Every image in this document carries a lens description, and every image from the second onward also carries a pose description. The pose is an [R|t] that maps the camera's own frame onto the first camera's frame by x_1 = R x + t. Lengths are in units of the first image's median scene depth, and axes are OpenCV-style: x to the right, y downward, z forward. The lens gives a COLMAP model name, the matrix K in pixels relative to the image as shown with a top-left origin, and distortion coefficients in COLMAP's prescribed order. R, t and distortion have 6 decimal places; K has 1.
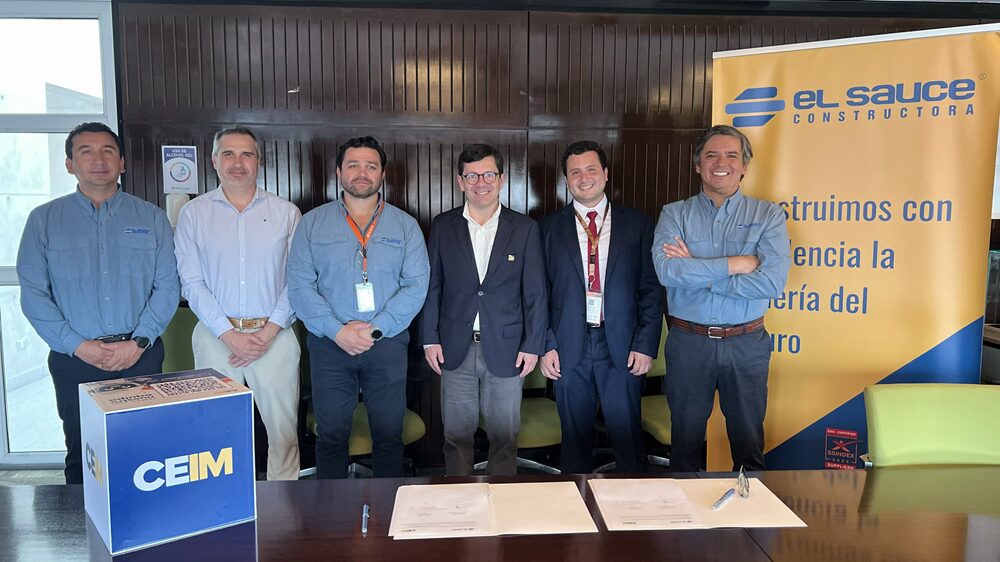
lens RADIAL K [[747.3, 0, 500.0], [0, 747.3, 281.0], [0, 0, 1]] dist [-0.006310, -0.006437]
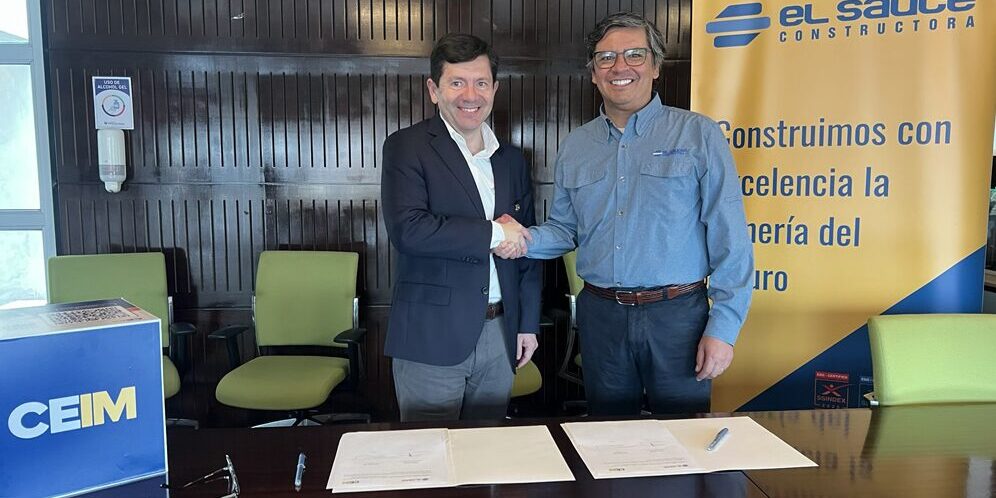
lens RADIAL K [[741.8, 0, 498.0], [0, 741.8, 249.0], [0, 0, 1]] dist [0.007046, -0.026341]
pose [[0.999116, -0.005878, 0.041628, 0.005251], [0.005849, 0.999983, 0.000826, 0.045407], [-0.041632, -0.000582, 0.999133, 0.101623]]
